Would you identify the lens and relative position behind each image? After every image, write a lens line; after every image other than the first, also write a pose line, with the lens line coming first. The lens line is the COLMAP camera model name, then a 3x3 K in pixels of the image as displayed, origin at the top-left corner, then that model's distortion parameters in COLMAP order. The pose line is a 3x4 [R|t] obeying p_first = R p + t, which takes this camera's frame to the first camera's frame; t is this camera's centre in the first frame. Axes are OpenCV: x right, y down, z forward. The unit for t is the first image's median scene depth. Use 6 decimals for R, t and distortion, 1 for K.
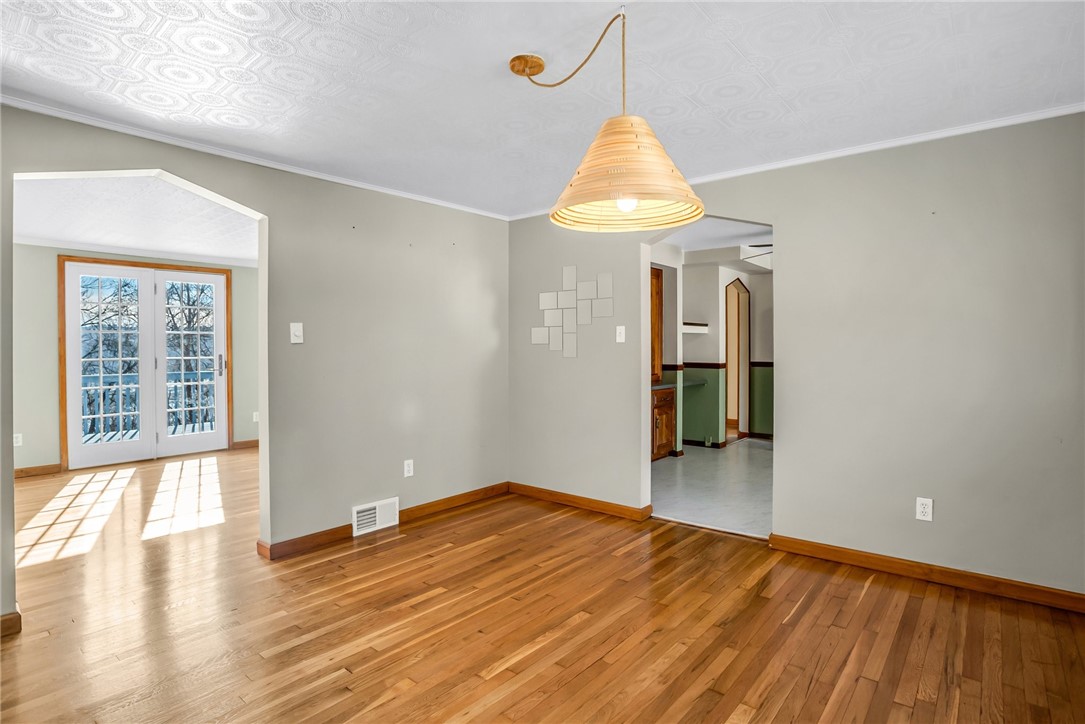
lens RADIAL K [[559.6, 0, 539.6], [0, 559.6, 348.9], [0, 0, 1]] dist [-0.027107, 0.001148]
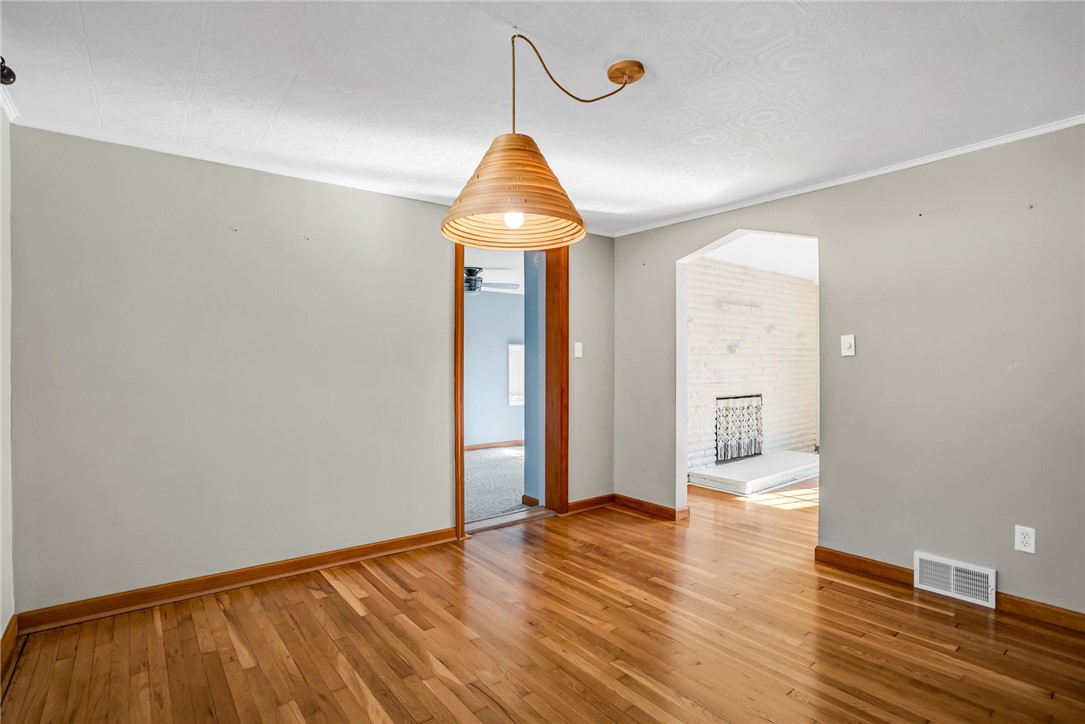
lens RADIAL K [[534.0, 0, 545.7], [0, 534.0, 363.0], [0, 0, 1]] dist [-0.069558, 0.032090]
pose [[-0.184326, 0.007446, -0.982837, 0.582591], [-0.004253, 0.999956, 0.008373, -0.002585], [0.982856, 0.005723, -0.184286, 0.658983]]
